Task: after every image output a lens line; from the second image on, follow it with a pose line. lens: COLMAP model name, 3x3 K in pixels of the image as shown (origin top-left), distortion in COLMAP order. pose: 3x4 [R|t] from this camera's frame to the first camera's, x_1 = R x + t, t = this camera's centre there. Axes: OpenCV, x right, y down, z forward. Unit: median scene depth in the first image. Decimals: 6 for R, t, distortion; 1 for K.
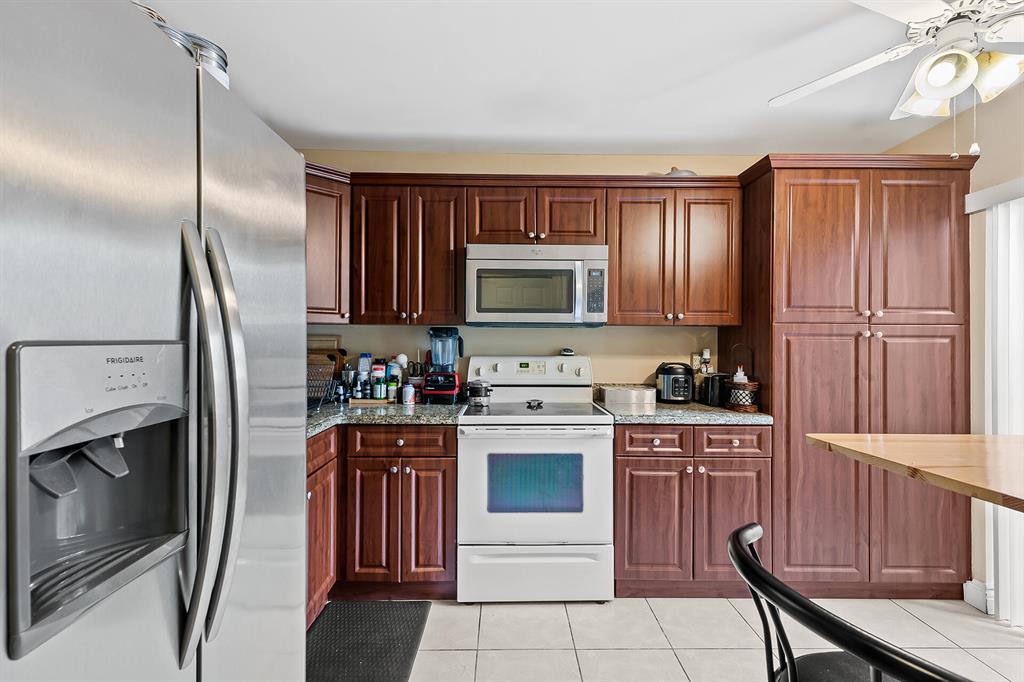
lens RADIAL K [[484.8, 0, 518.2], [0, 484.8, 338.1], [0, 0, 1]] dist [0.014782, -0.006413]
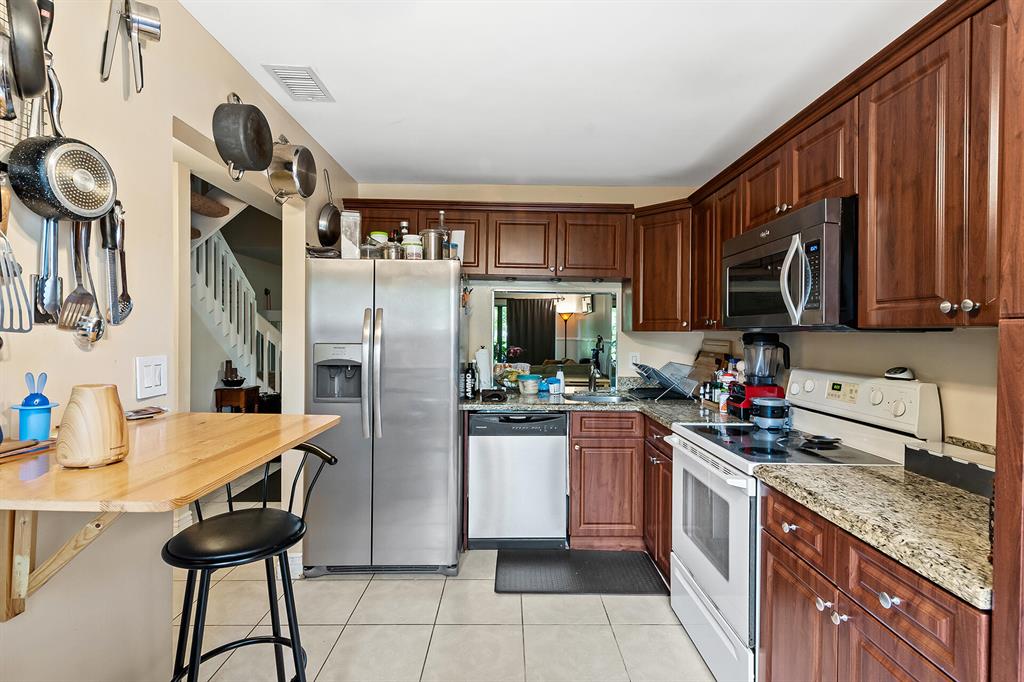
lens RADIAL K [[484.8, 0, 512.6], [0, 484.8, 336.2], [0, 0, 1]] dist [0.014782, -0.006413]
pose [[-0.006967, -0.001173, -0.999975, 0.774024], [-0.004628, 0.999989, -0.001141, -0.014841], [0.999965, 0.004620, -0.006972, 0.586437]]
